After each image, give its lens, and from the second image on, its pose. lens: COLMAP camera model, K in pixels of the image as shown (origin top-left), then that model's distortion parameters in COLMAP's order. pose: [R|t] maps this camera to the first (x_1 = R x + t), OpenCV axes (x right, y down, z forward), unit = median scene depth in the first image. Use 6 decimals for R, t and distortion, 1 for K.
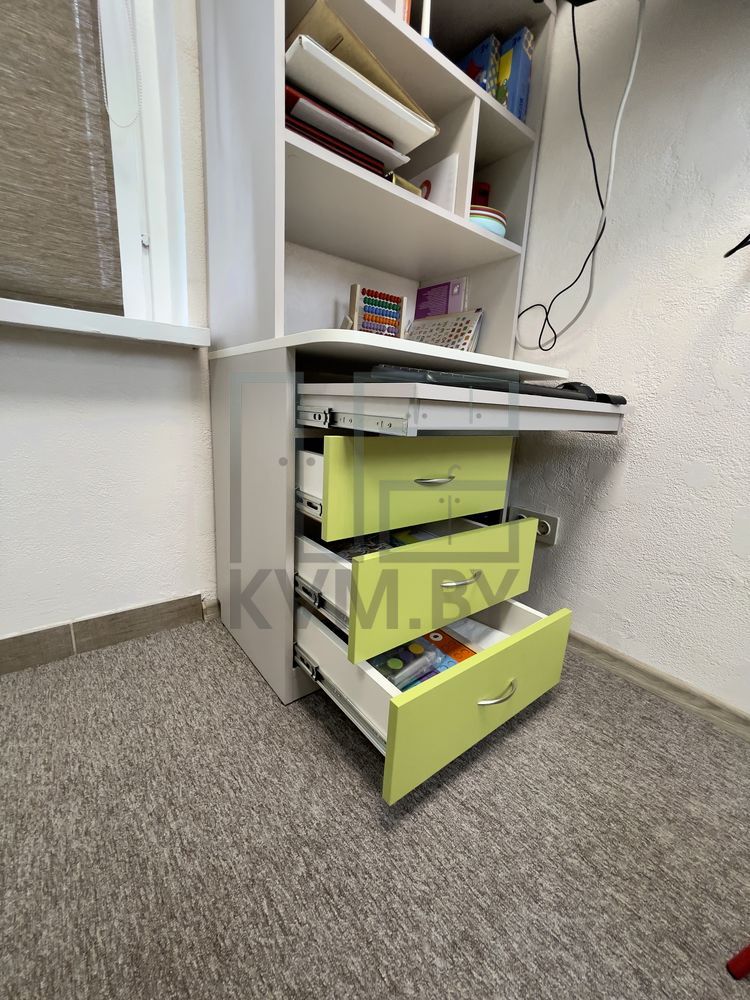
lens RADIAL K [[400.6, 0, 376.9], [0, 400.6, 498.8], [0, 0, 1]] dist [-0.005949, 0.003198]
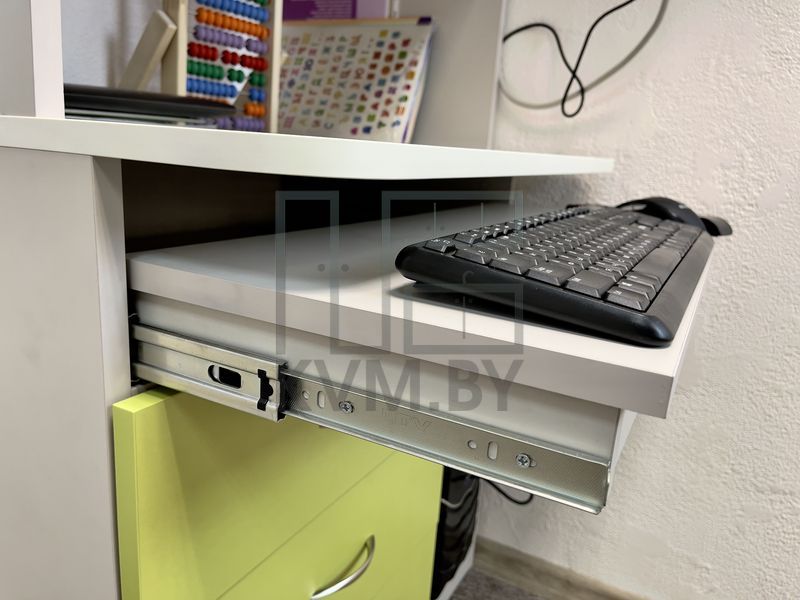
lens RADIAL K [[613.2, 0, 398.2], [0, 613.2, 299.5], [0, 0, 1]] dist [0.023054, -0.020376]
pose [[0.915187, -0.086986, 0.393531, -0.124696], [0.071084, 0.995962, 0.054834, -0.168605], [-0.396712, -0.022209, 0.917674, 0.293952]]
